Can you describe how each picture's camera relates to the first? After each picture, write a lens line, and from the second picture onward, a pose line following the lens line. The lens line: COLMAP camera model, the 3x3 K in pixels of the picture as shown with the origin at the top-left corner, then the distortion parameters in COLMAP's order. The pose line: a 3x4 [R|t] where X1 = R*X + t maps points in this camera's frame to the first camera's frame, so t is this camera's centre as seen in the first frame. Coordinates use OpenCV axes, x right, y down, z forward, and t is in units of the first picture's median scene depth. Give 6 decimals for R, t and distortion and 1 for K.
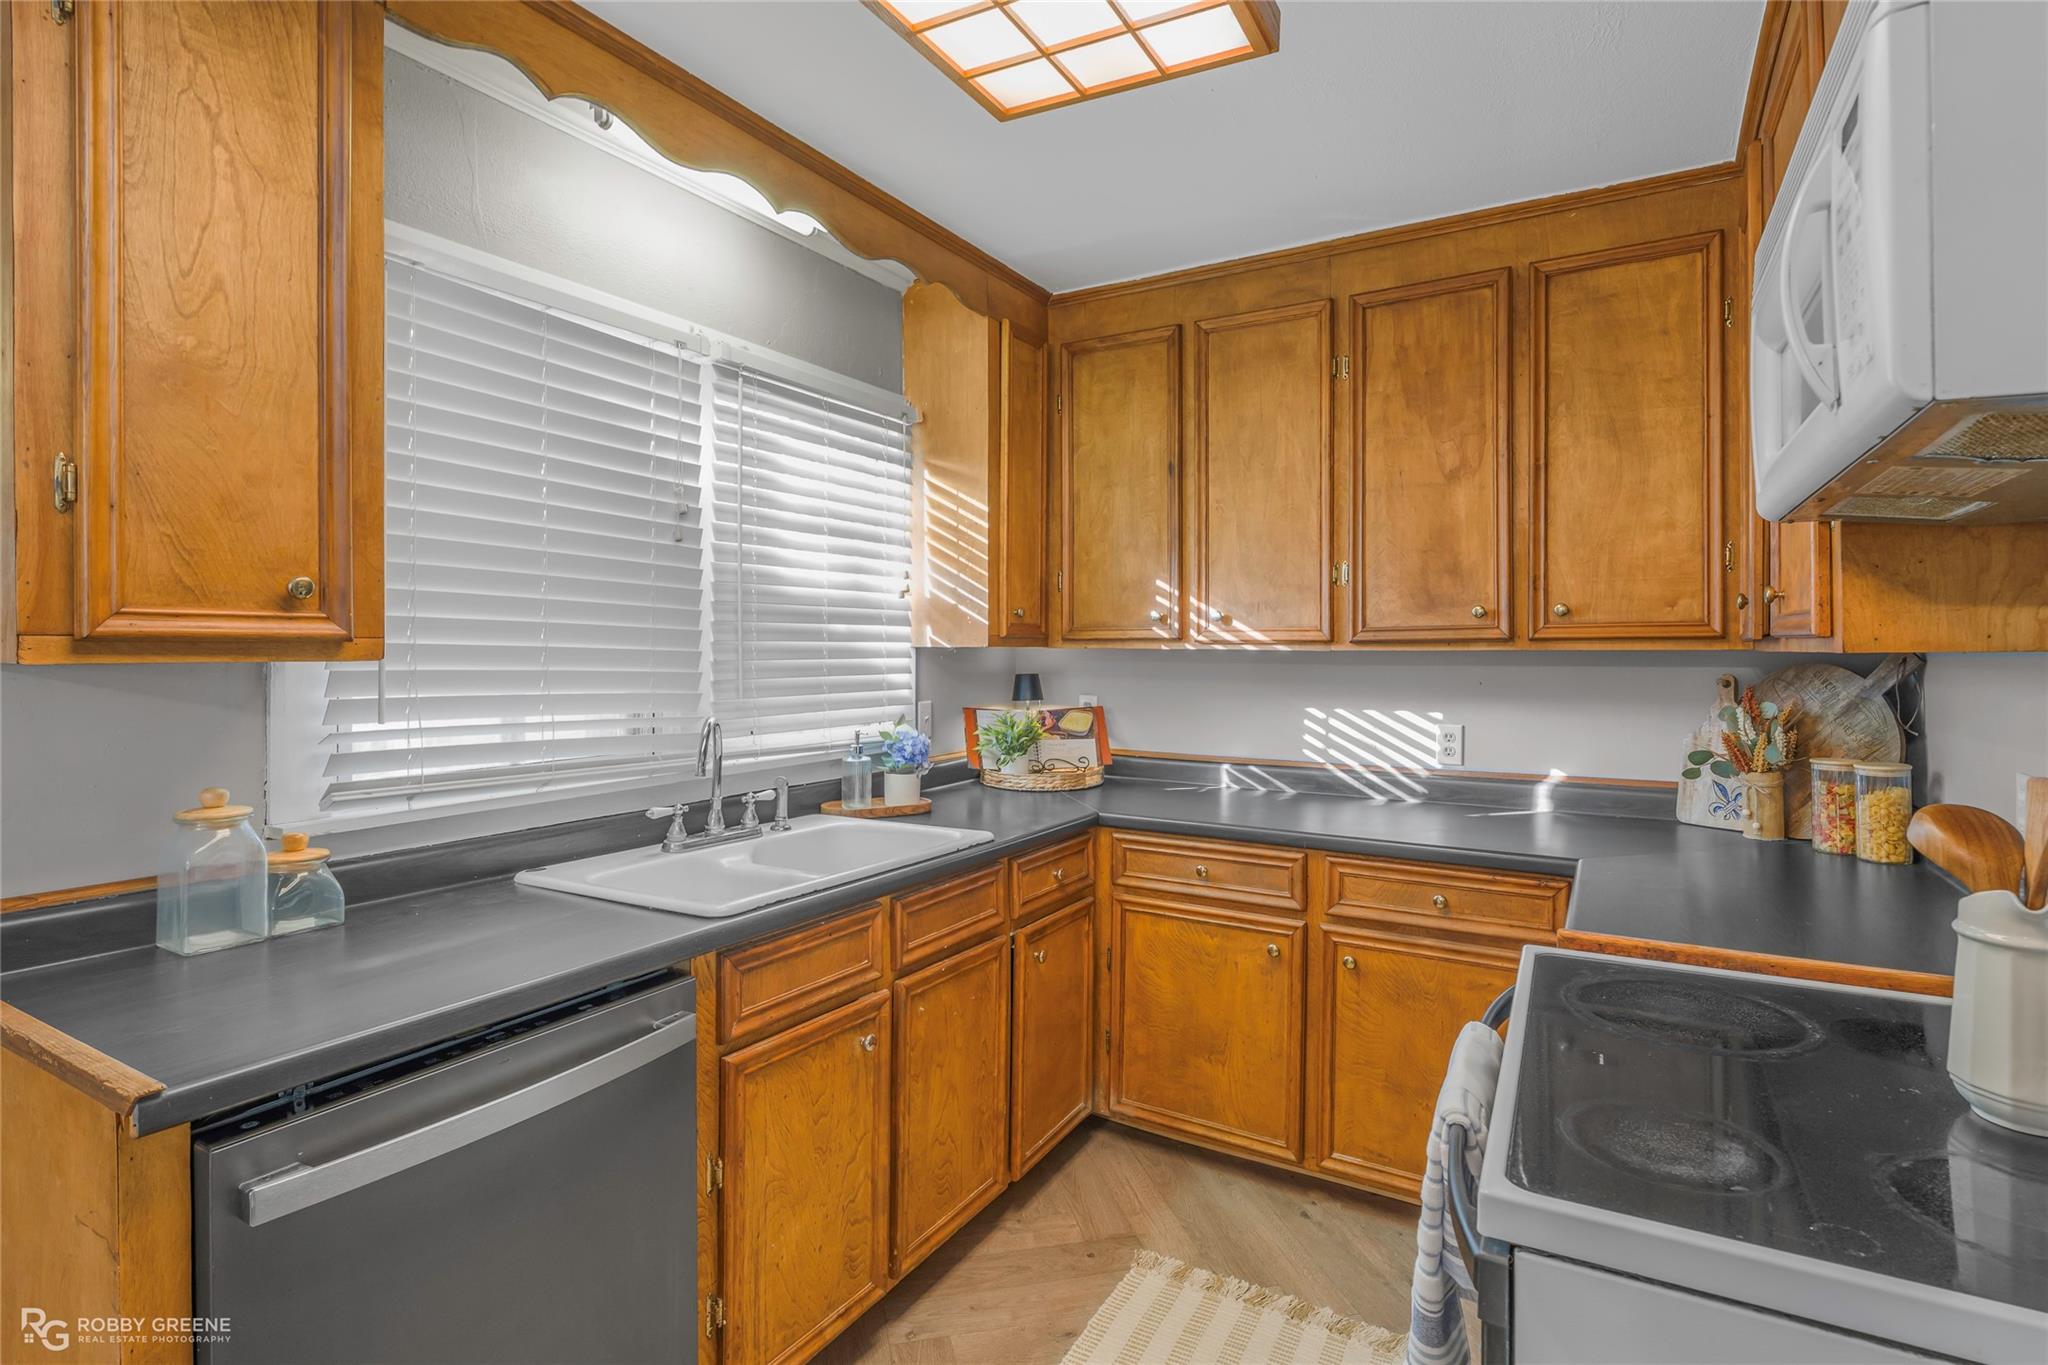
lens RADIAL K [[982.2, 0, 1069.5], [0, 982.2, 655.4], [0, 0, 1]] dist [-0.004940, 0.000201]
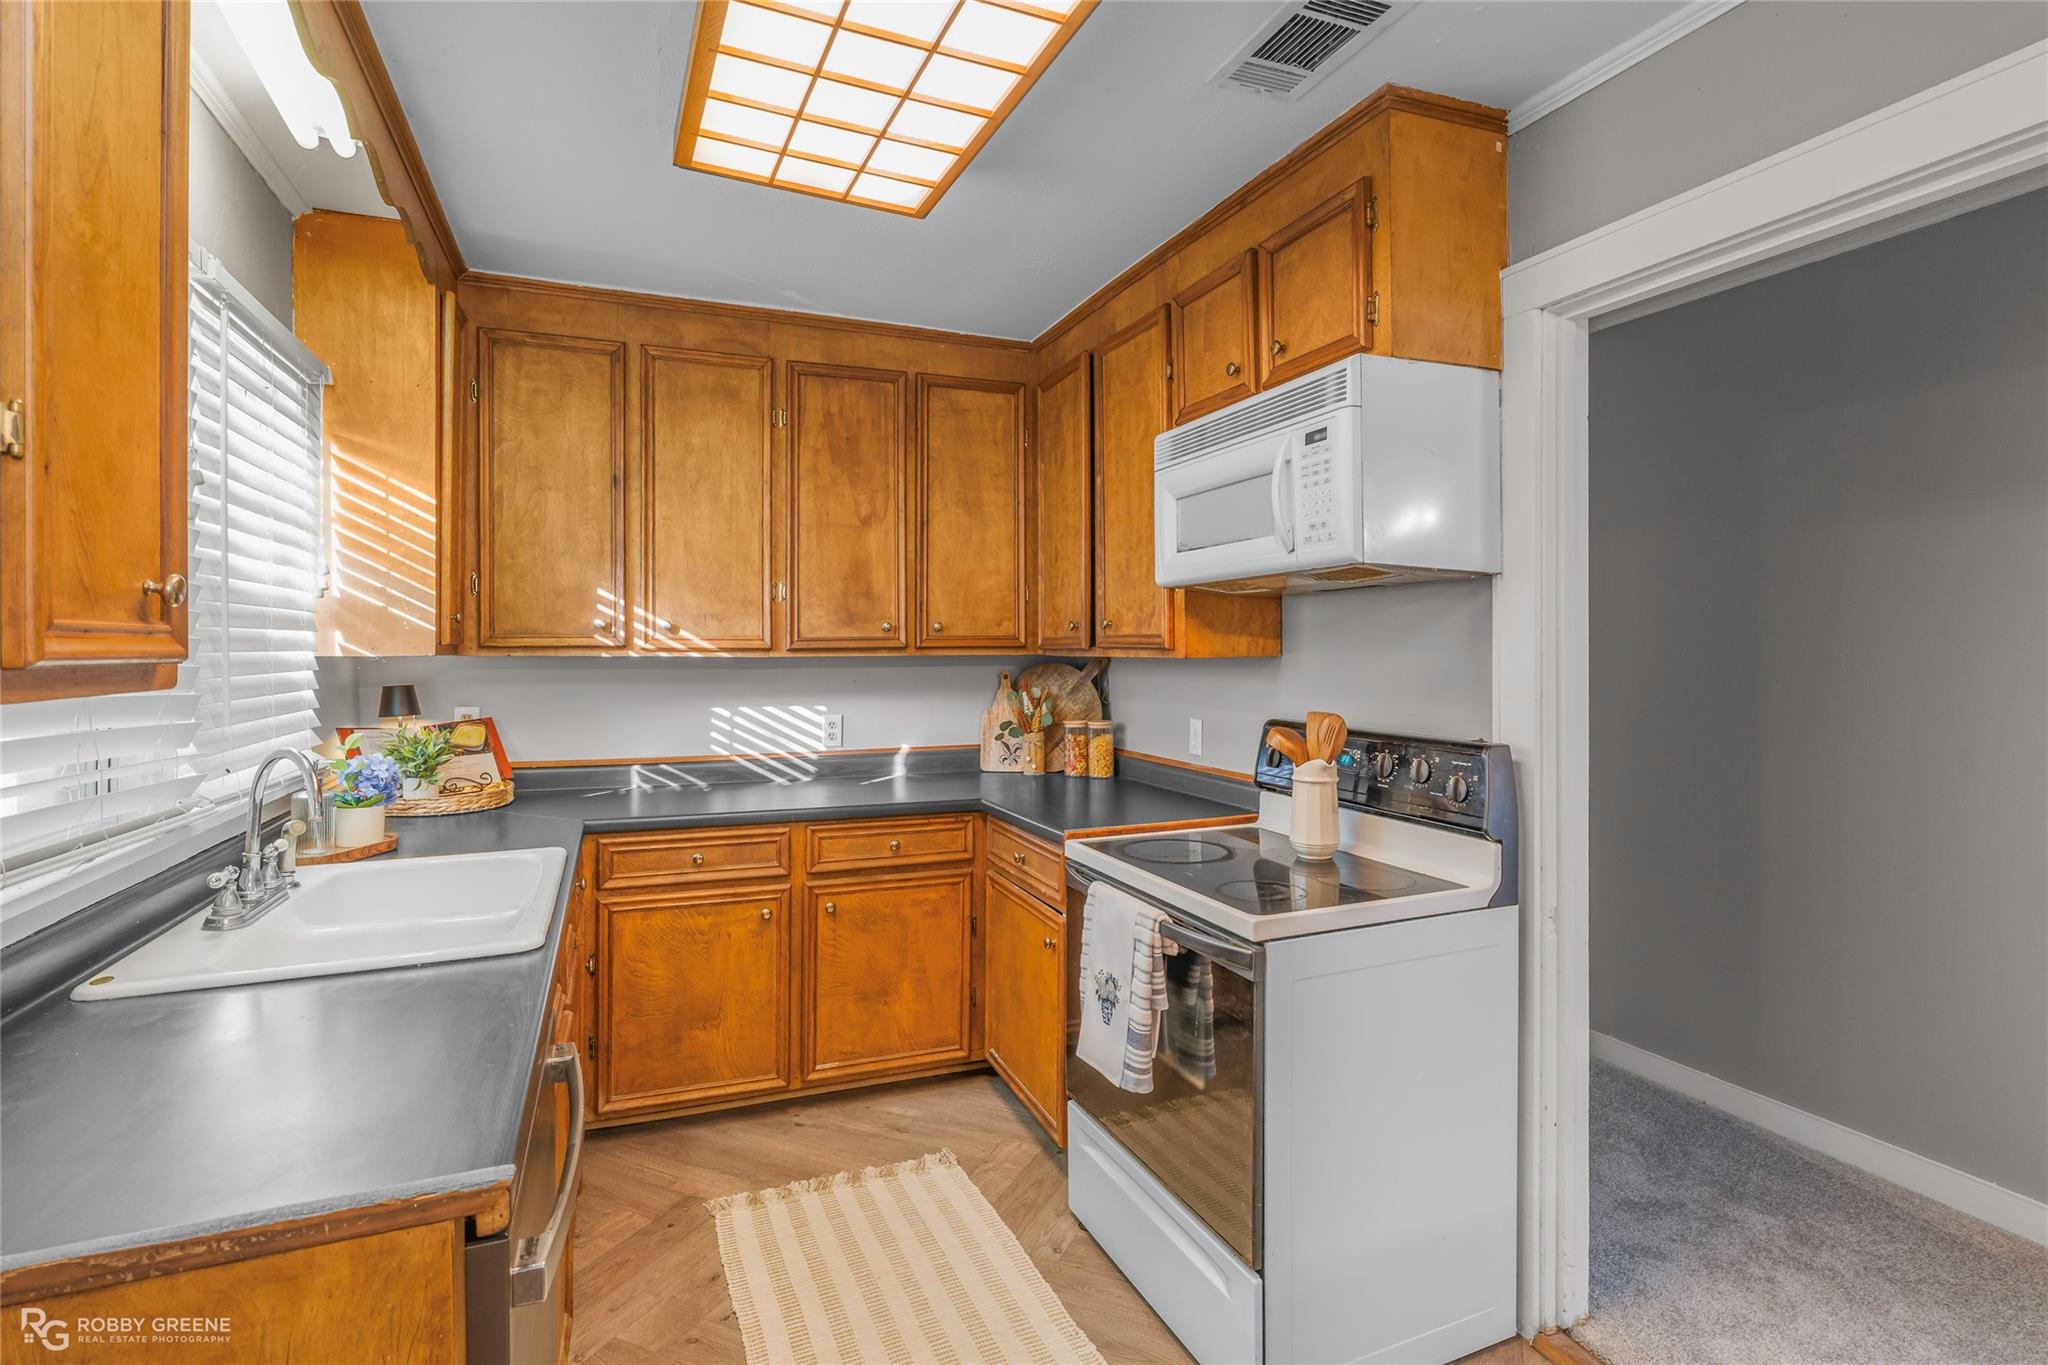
lens RADIAL K [[982.2, 0, 1031.0], [0, 982.2, 661.7], [0, 0, 1]] dist [-0.004940, 0.000201]
pose [[0.620089, -0.012539, 0.784431, -0.480106], [0.007204, 0.999921, 0.010288, -0.009413], [-0.784498, -0.000728, 0.620130, 0.024347]]
